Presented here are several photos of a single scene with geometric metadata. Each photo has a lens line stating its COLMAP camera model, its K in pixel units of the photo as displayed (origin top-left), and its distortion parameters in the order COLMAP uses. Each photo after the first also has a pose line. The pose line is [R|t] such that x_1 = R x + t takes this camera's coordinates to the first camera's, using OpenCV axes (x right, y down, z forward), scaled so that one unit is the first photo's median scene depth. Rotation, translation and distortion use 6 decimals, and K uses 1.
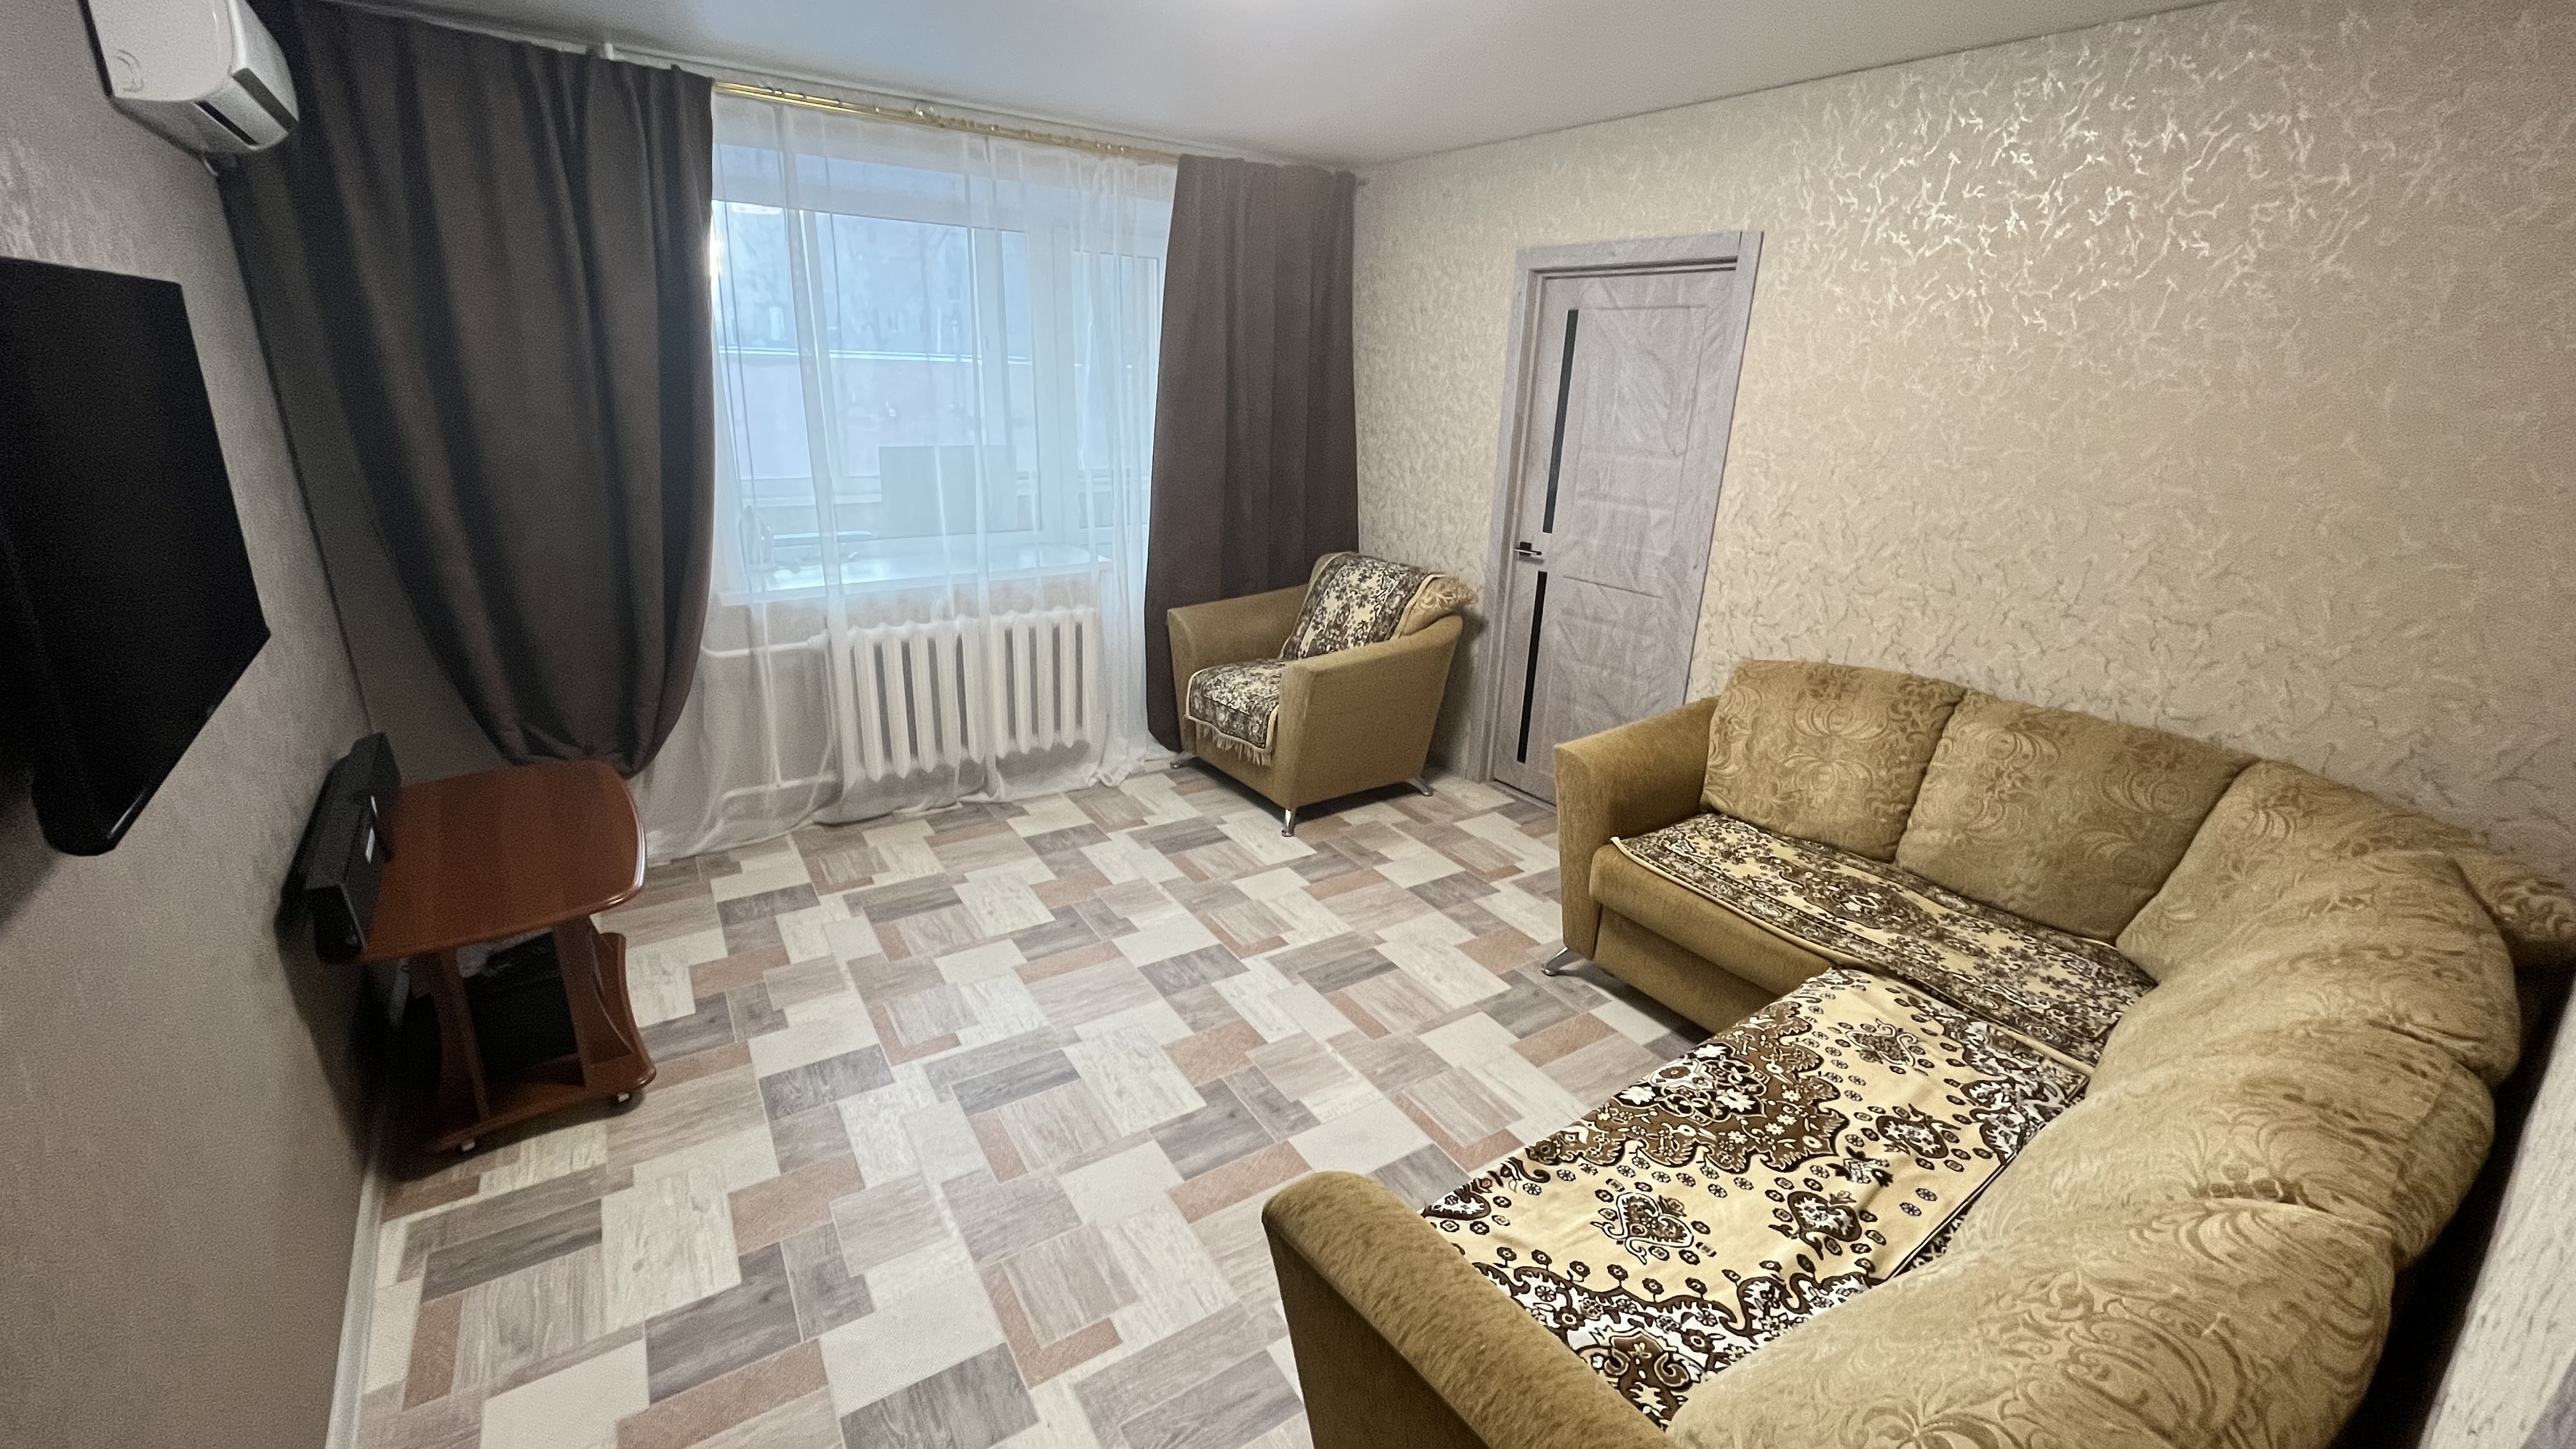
lens RADIAL K [[1045.6, 0, 1282.1], [0, 1045.6, 714.6], [0, 0, 1]] dist [-0.007766, 0.000679]
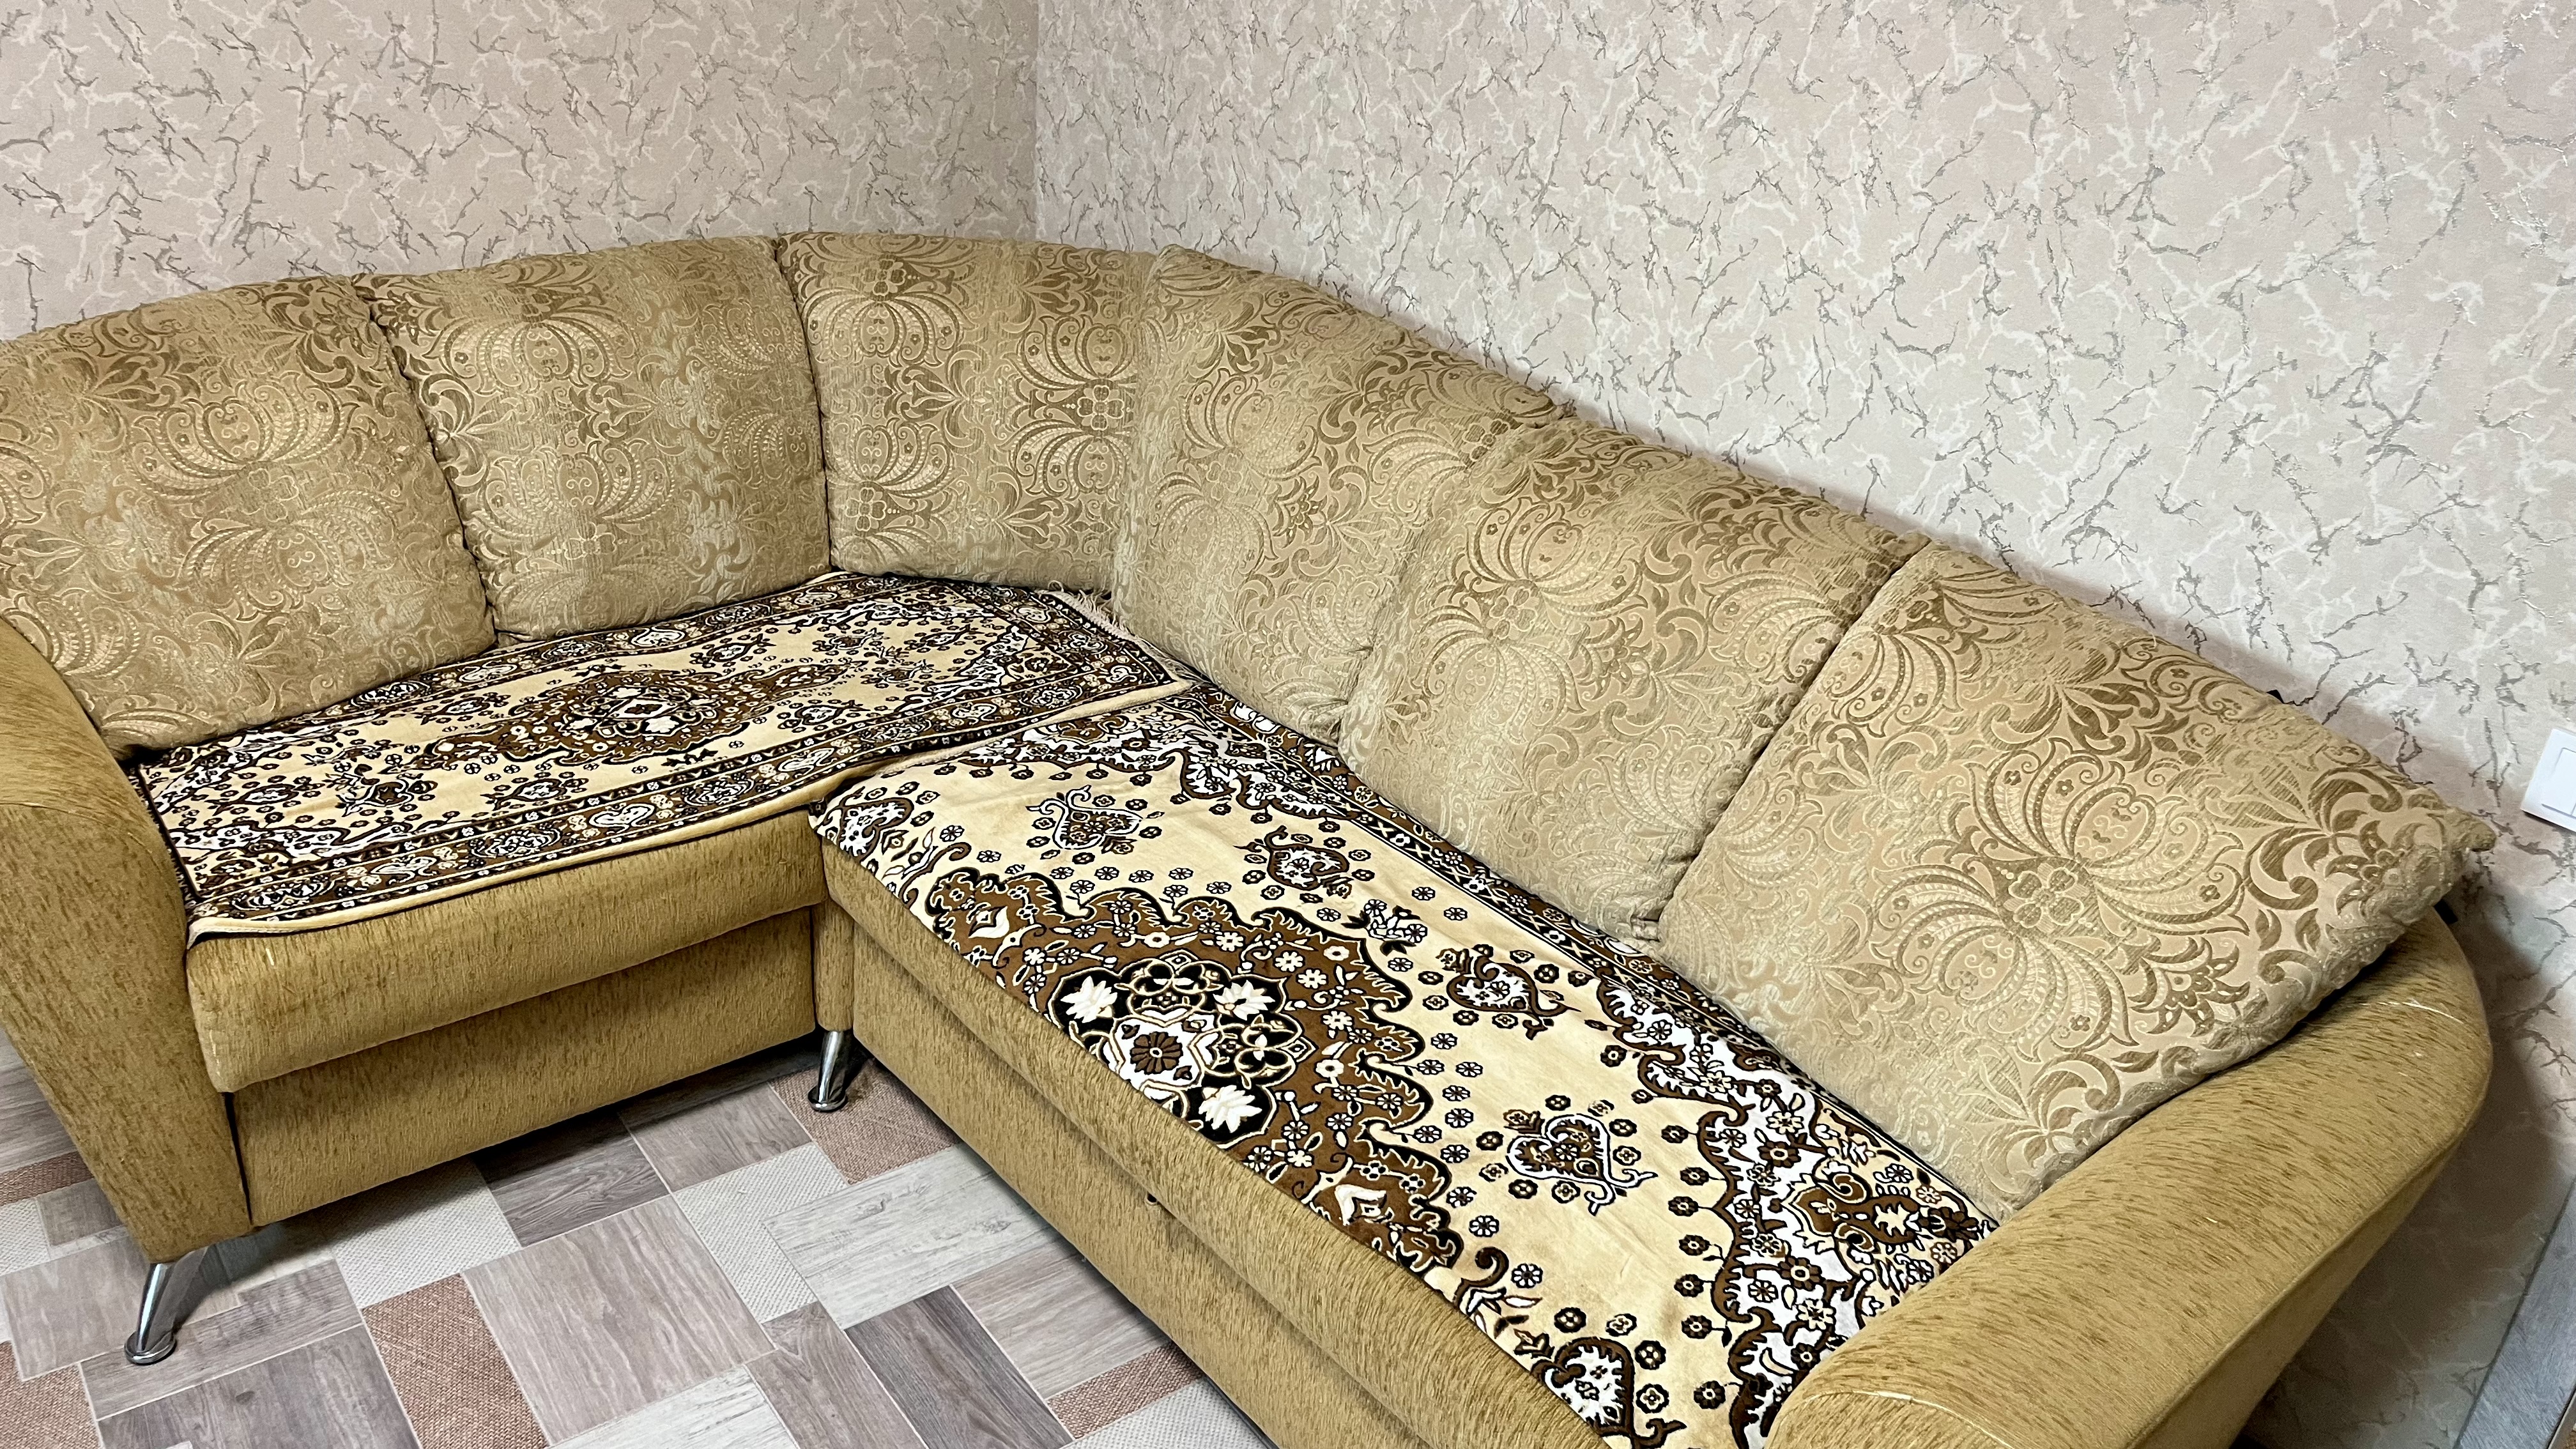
lens RADIAL K [[1986.8, 0, 1283.4], [0, 1986.8, 725.2], [0, 0, 1]] dist [0.042869, -0.057494]
pose [[-0.081321, -0.475636, 0.875875, -0.396653], [0.247950, 0.841504, 0.479992, -0.244848], [-0.965354, 0.256207, 0.049502, 0.733436]]
